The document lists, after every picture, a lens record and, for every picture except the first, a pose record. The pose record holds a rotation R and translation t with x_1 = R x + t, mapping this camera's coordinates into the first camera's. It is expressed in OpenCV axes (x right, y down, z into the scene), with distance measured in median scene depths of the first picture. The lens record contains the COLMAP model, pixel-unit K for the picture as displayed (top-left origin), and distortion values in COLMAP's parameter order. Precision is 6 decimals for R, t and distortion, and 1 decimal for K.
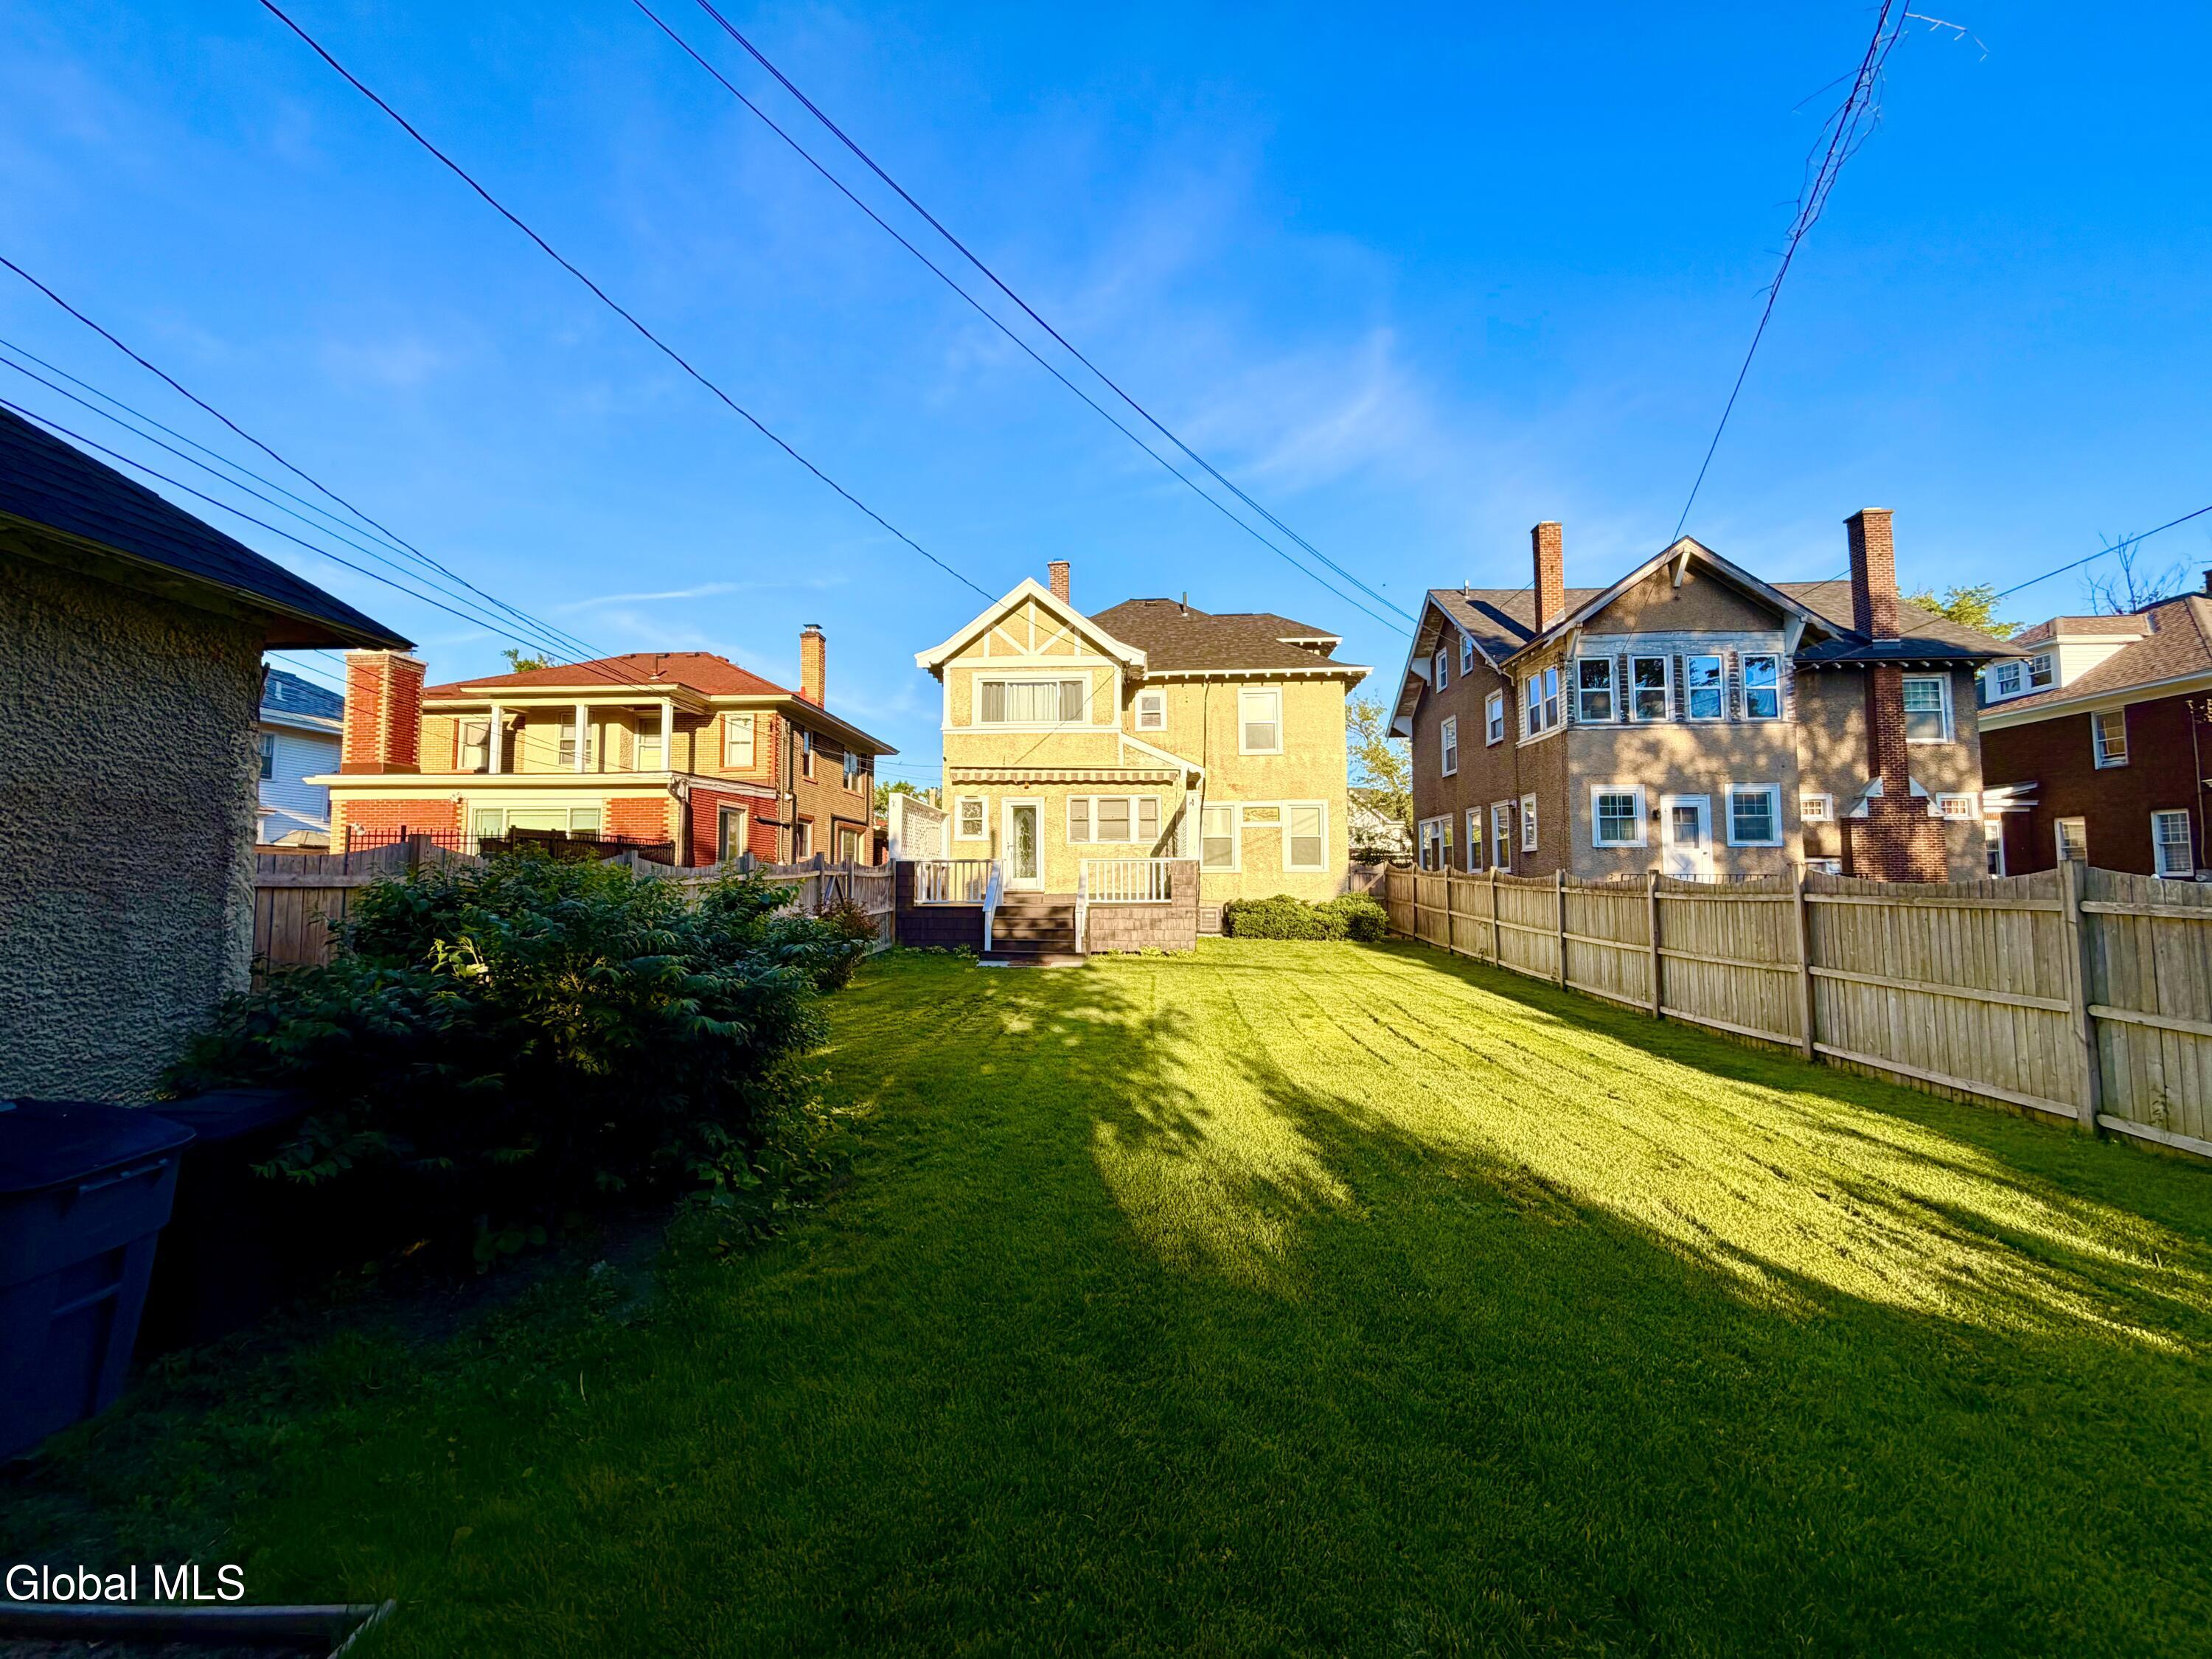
lens RADIAL K [[884.8, 0, 1107.8], [0, 884.8, 824.2], [0, 0, 1]] dist [-0.002706, -0.000311]
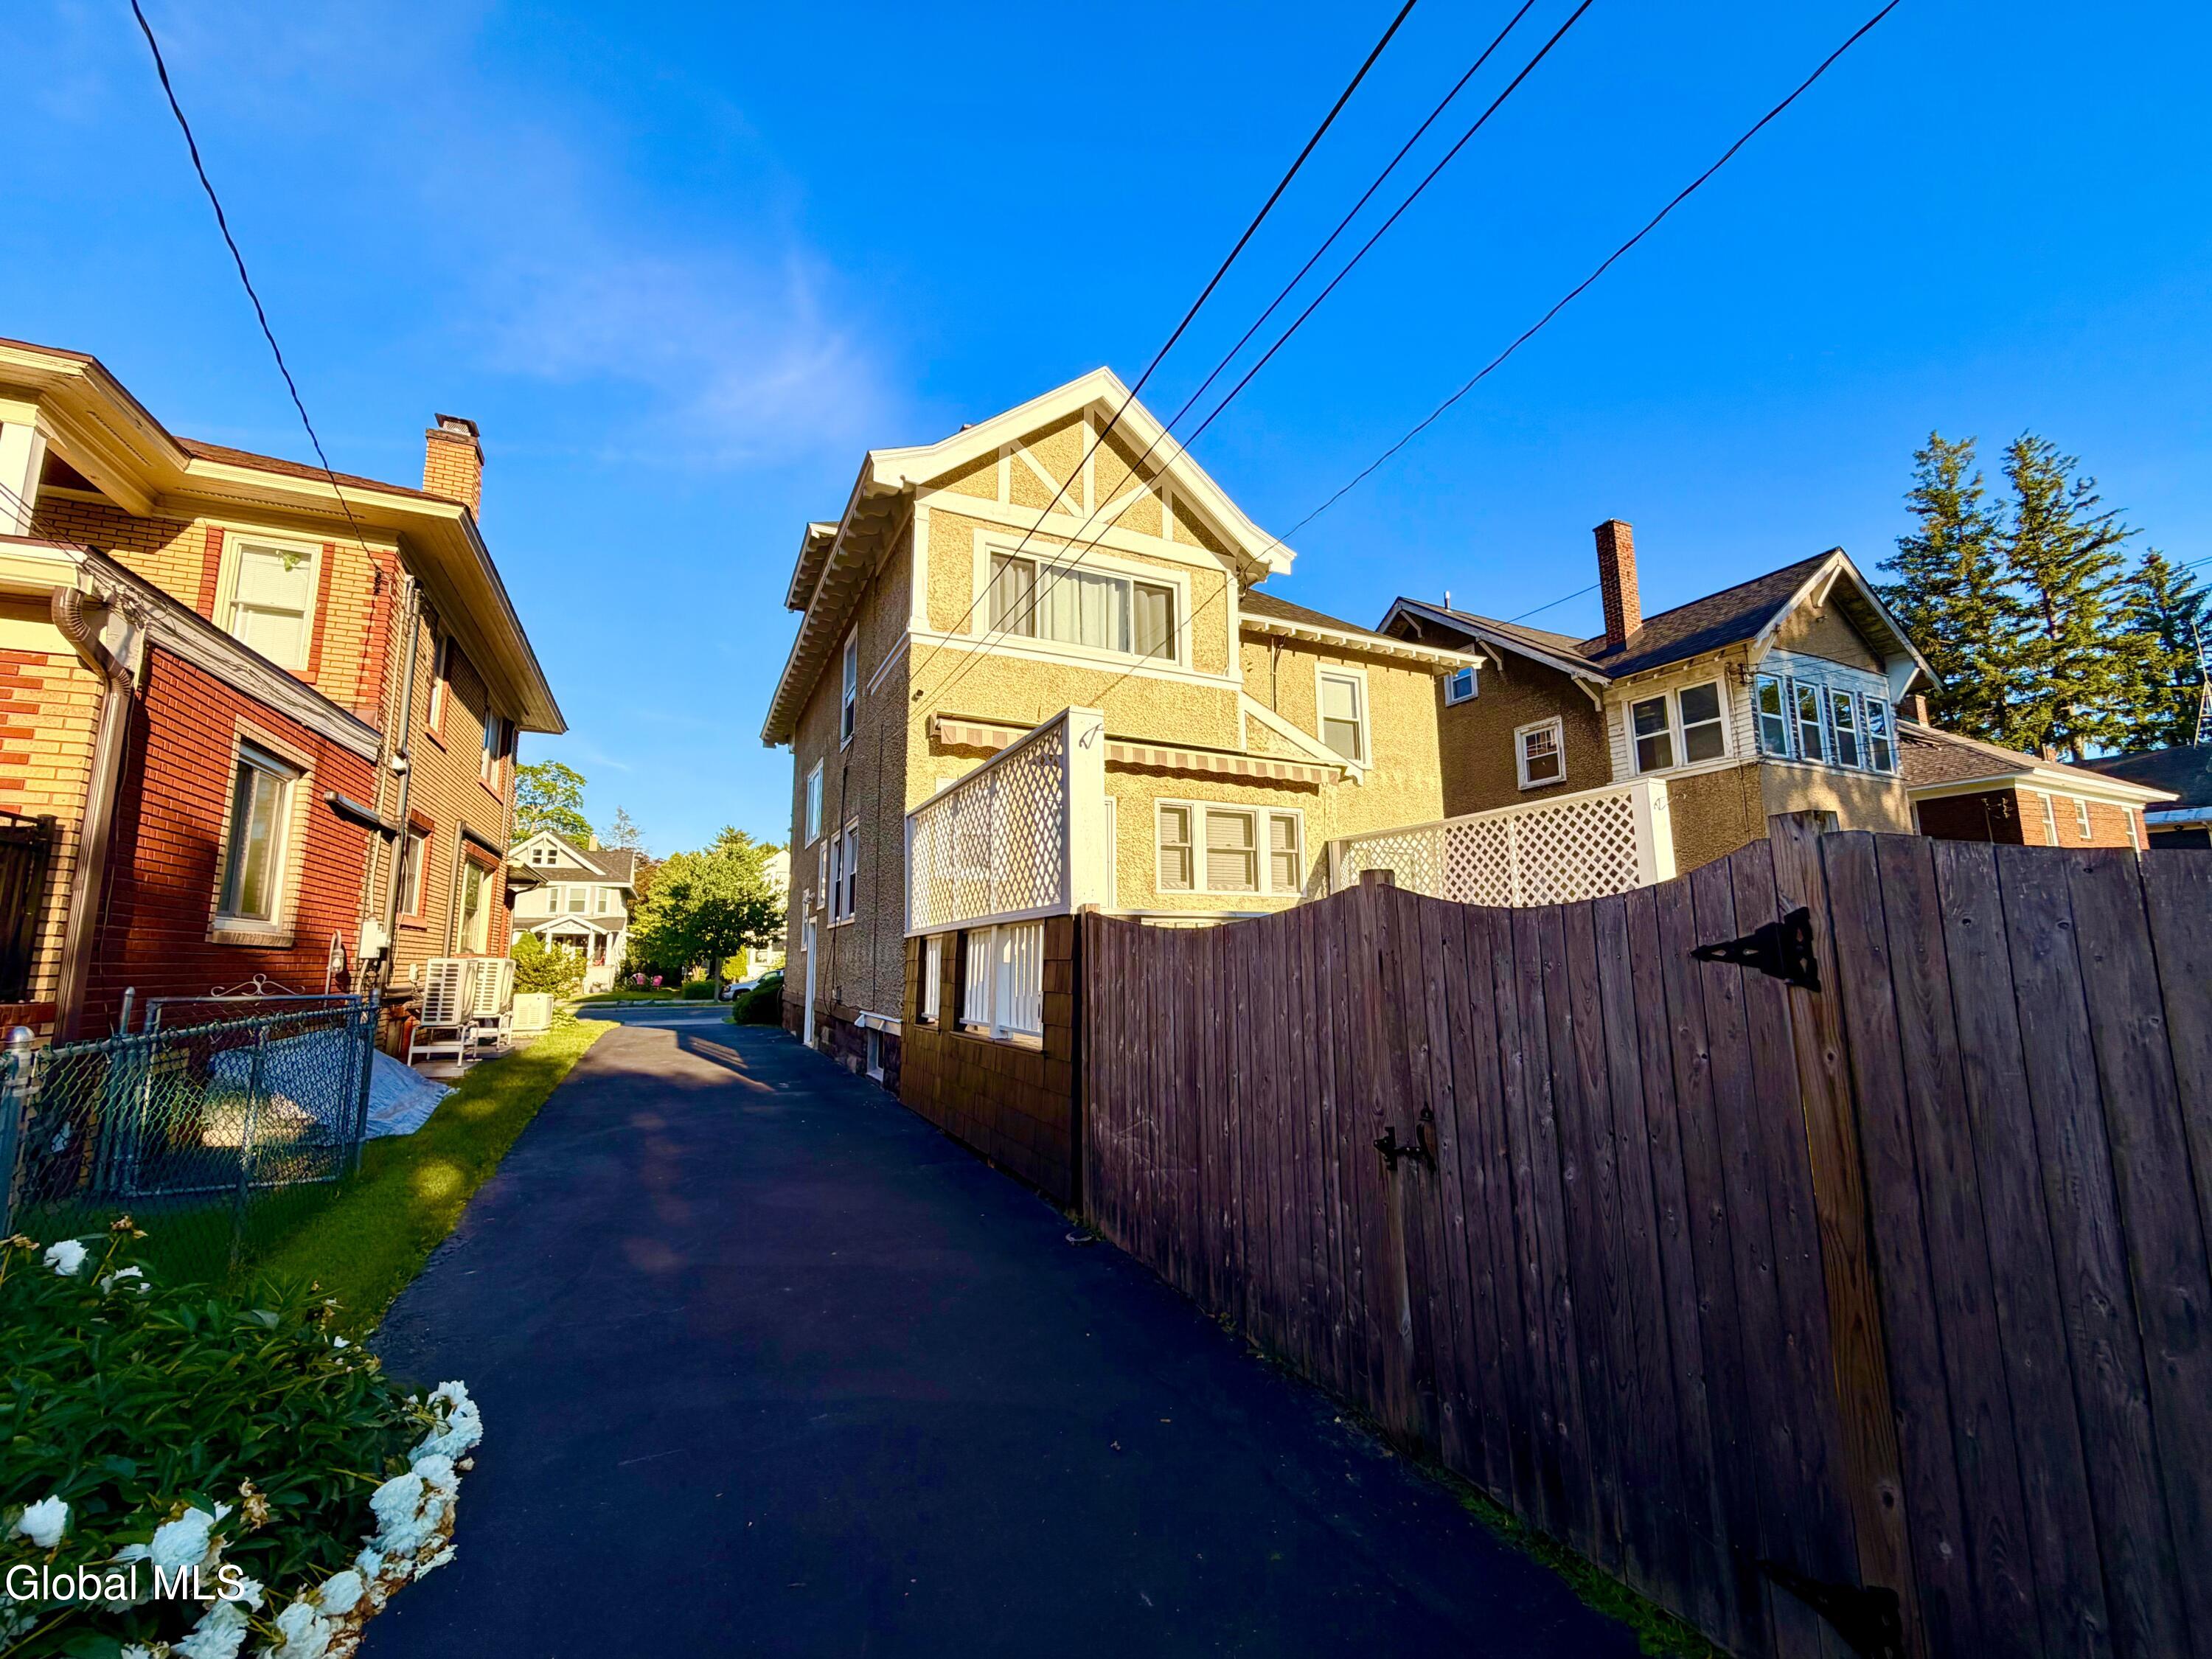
lens RADIAL K [[884.8, 0, 1109.7], [0, 884.8, 831.2], [0, 0, 1]] dist [-0.002706, -0.000311]
pose [[0.875774, 0.064429, 0.478402, -0.307638], [-0.023906, 0.995625, -0.090324, 0.033878], [-0.482129, 0.067667, 0.873483, 0.558734]]
